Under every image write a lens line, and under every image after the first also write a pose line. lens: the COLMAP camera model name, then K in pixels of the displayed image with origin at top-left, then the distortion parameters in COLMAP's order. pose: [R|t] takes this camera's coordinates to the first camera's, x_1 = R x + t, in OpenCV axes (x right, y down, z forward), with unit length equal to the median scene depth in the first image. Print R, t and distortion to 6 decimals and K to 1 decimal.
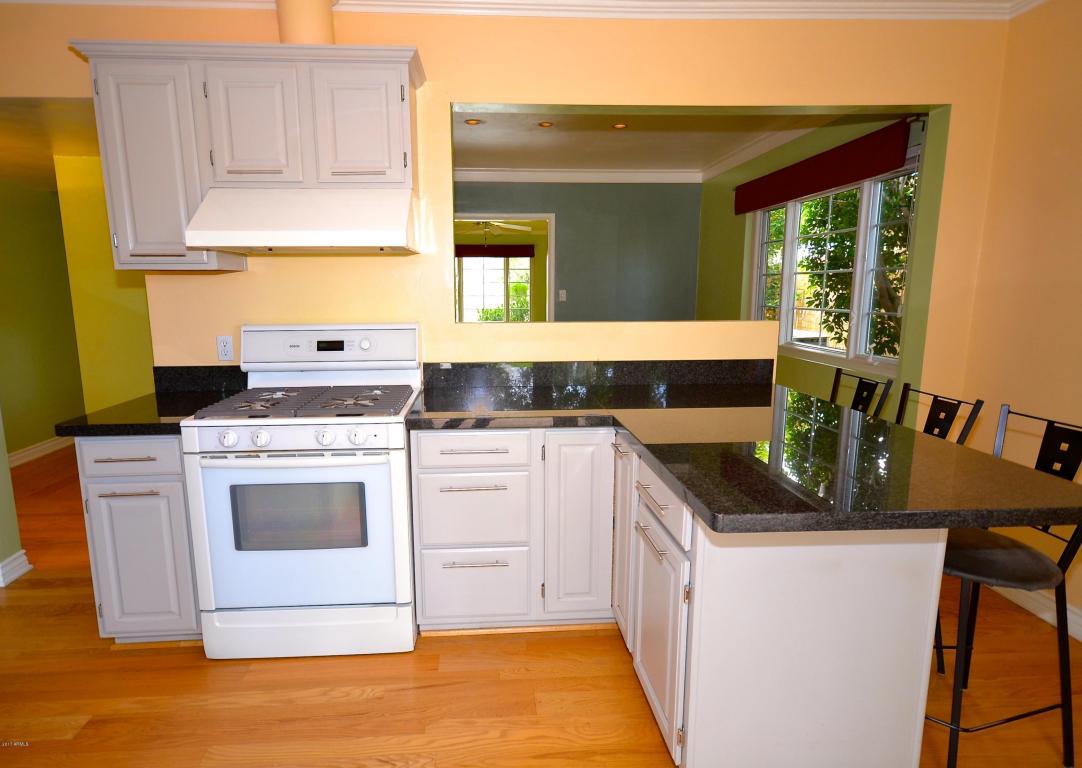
lens RADIAL K [[573.7, 0, 541.0], [0, 573.7, 384.0], [0, 0, 1]] dist [-0.000288, -0.000008]
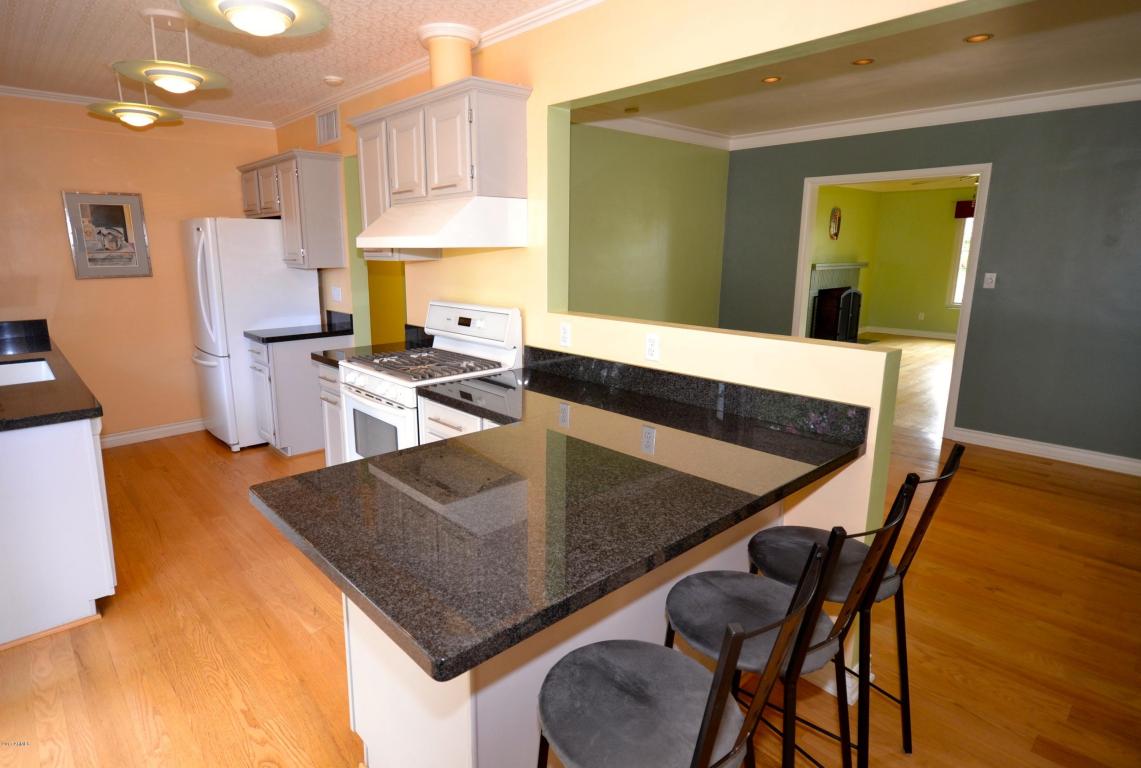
lens RADIAL K [[625.1, 0, 570.5], [0, 625.1, 384.0], [0, 0, 1]] dist [-0.000083, 0.000228]
pose [[0.612217, 0.179281, -0.770097, 0.863597], [-0.138311, 0.983221, 0.118941, -0.128472], [0.778499, 0.033695, 0.626741, 0.324267]]
